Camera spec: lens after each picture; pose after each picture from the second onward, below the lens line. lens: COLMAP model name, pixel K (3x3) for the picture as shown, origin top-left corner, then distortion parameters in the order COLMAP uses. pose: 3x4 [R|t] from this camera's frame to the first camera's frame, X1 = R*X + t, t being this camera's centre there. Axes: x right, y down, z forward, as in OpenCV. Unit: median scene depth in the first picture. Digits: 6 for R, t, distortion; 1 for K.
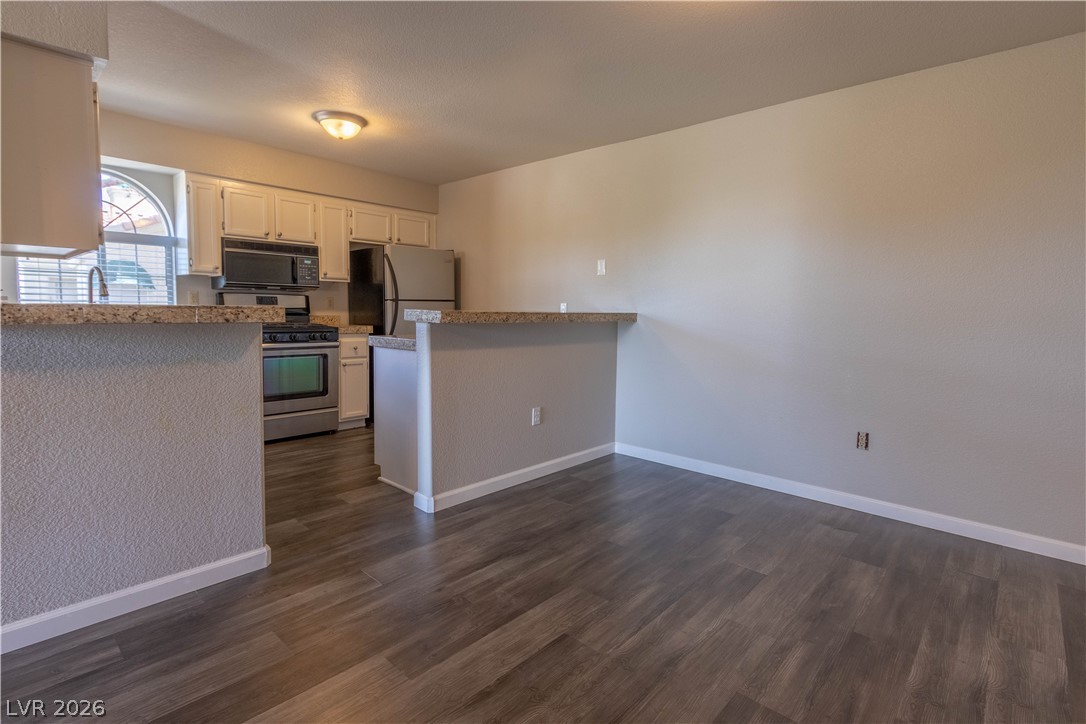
lens RADIAL K [[491.0, 0, 522.9], [0, 491.0, 356.3], [0, 0, 1]] dist [-0.005064, -0.000338]
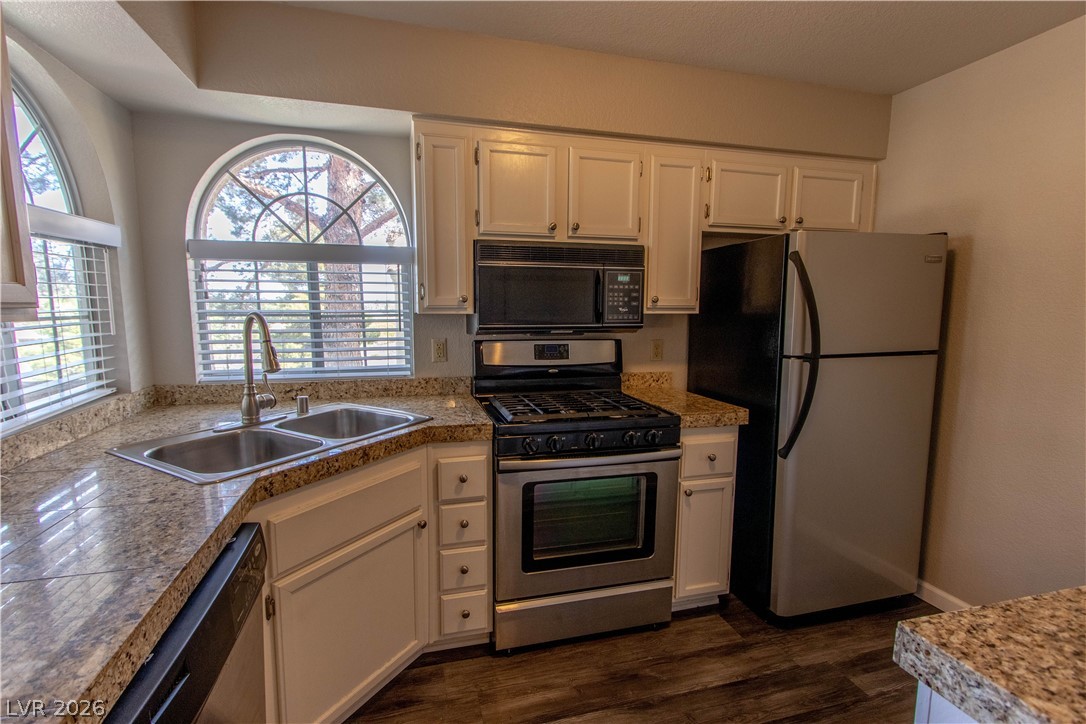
lens RADIAL K [[491.0, 0, 548.0], [0, 491.0, 362.6], [0, 0, 1]] dist [-0.005064, -0.000338]
pose [[0.861555, 0.041085, -0.505999, -0.246037], [-0.038606, 0.999136, 0.015392, -0.109975], [0.506194, 0.006274, 0.862397, 0.523446]]
